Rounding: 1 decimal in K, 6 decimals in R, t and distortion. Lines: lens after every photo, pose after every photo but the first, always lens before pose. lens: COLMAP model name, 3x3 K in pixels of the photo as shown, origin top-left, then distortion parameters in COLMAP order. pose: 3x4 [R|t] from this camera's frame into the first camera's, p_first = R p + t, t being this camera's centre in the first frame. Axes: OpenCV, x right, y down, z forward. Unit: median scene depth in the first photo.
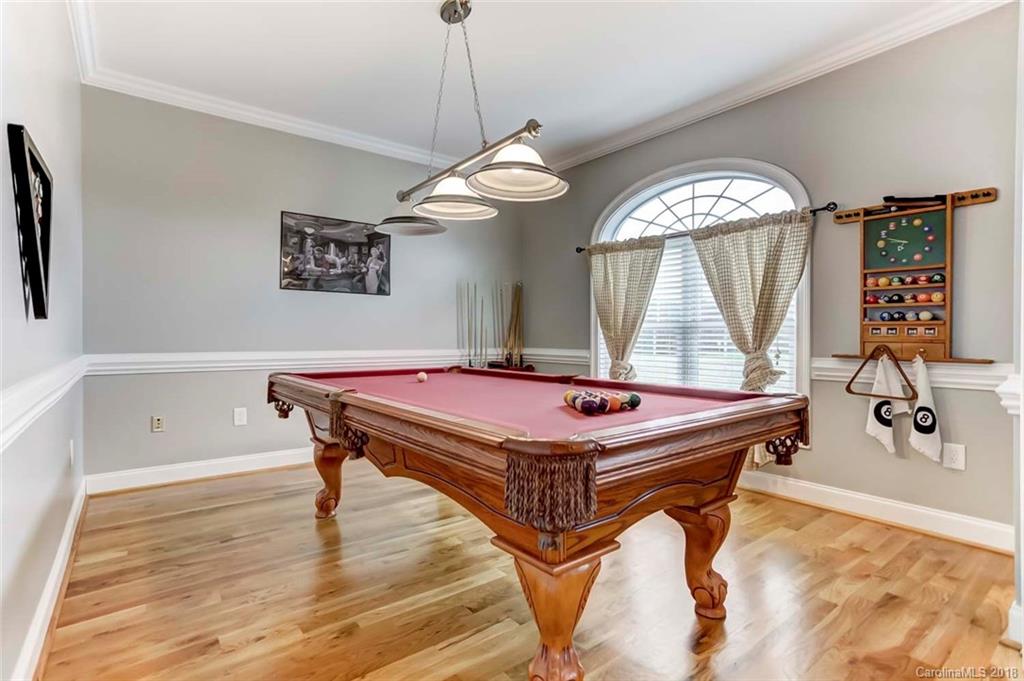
lens RADIAL K [[495.8, 0, 502.2], [0, 495.8, 336.1], [0, 0, 1]] dist [-0.017818, 0.004784]
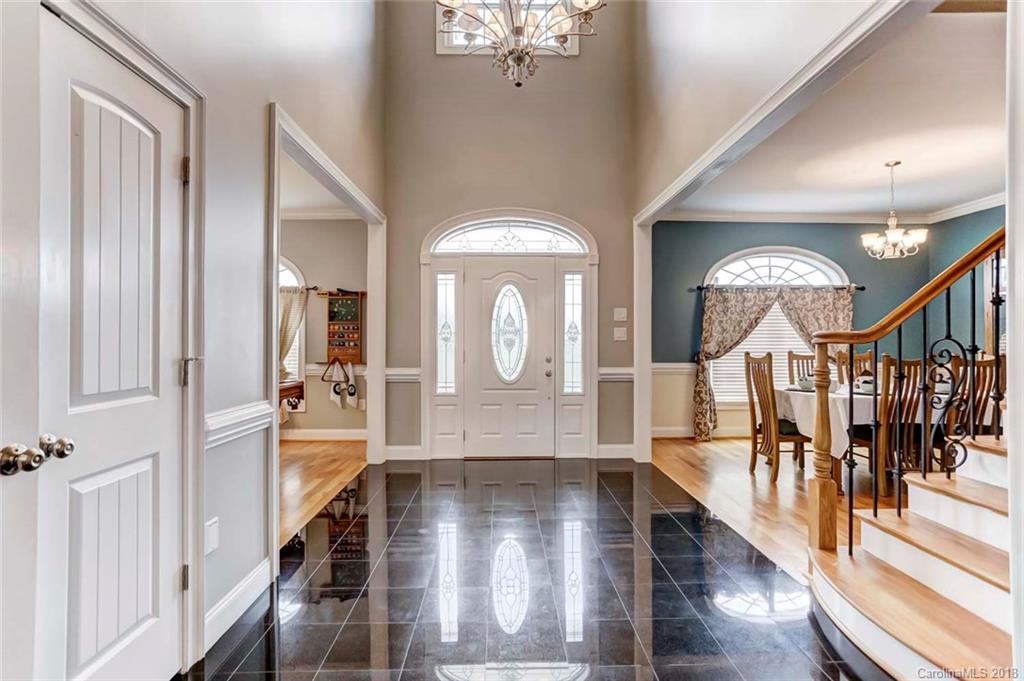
lens RADIAL K [[495.8, 0, 506.1], [0, 495.8, 336.8], [0, 0, 1]] dist [-0.017818, 0.004784]
pose [[0.589052, 0.007177, 0.808064, -0.533333], [0.000390, 0.999958, -0.009165, -0.050883], [-0.808095, 0.005713, 0.589024, -0.869577]]
